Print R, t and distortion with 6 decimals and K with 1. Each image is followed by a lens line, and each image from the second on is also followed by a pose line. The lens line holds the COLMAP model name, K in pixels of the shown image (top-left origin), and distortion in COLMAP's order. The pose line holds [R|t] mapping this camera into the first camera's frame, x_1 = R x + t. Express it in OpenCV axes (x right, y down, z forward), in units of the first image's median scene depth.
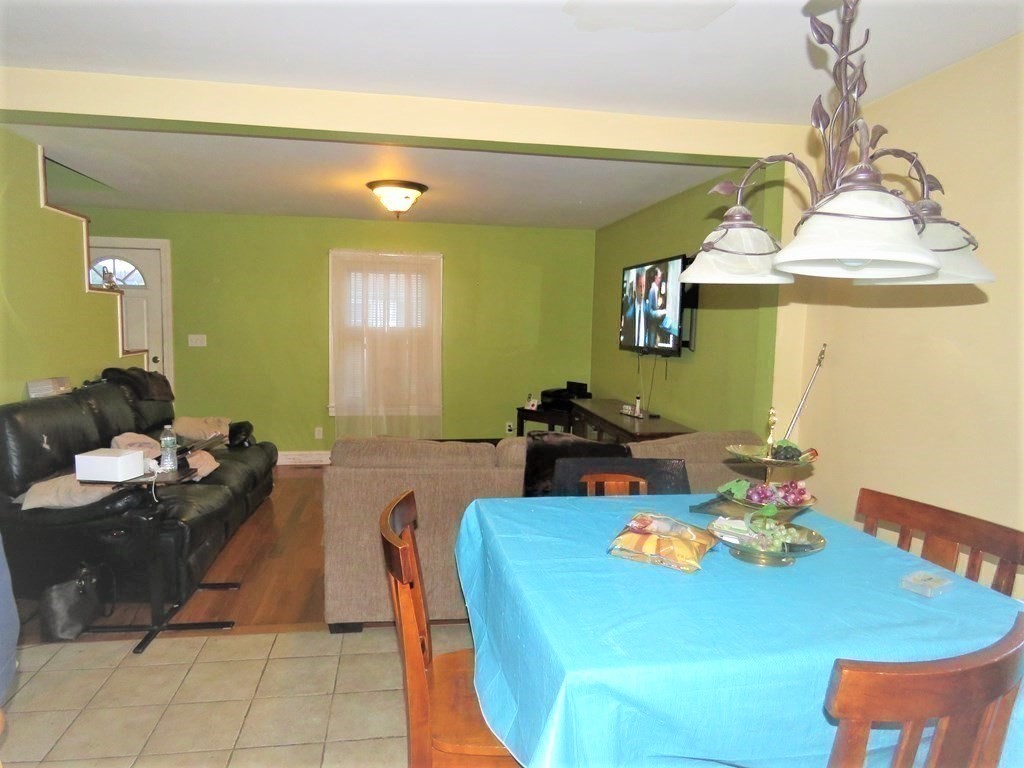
lens RADIAL K [[664.8, 0, 513.7], [0, 664.8, 382.0], [0, 0, 1]] dist [0.004036, 0.002115]
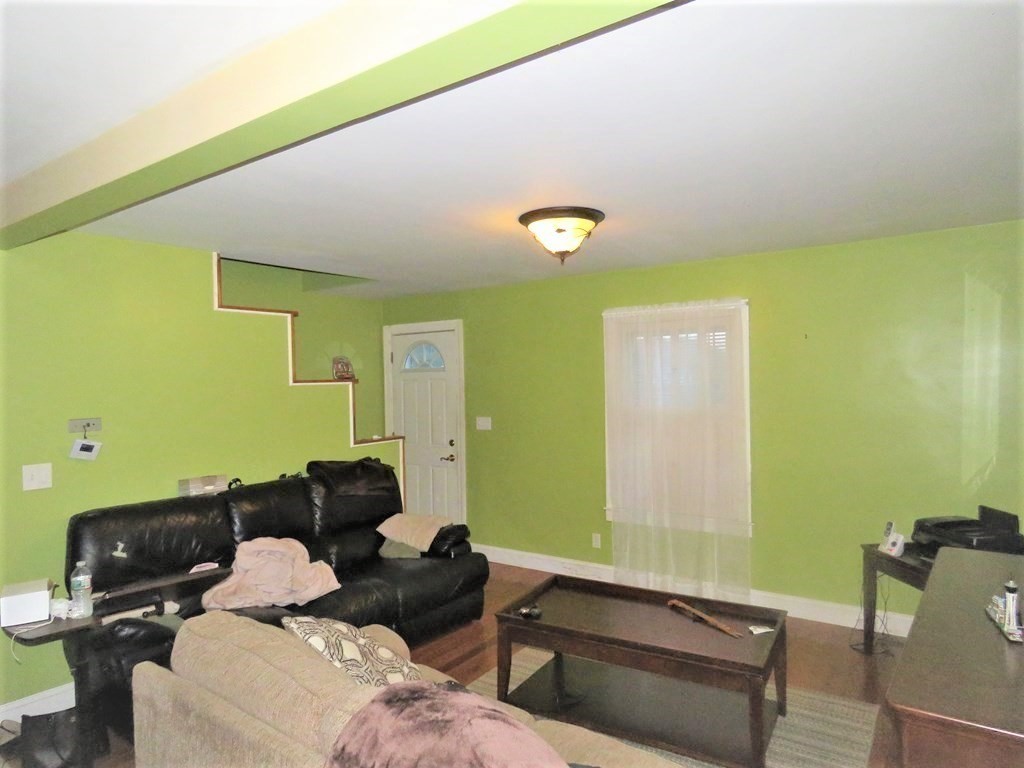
lens RADIAL K [[664.8, 0, 512.0], [0, 664.8, 393.1], [0, 0, 1]] dist [0.004036, 0.002115]
pose [[0.699884, -0.019291, -0.713996, 0.216712], [-0.028590, 0.998077, -0.054992, -0.054791], [0.713684, 0.058901, 0.697987, 0.378341]]
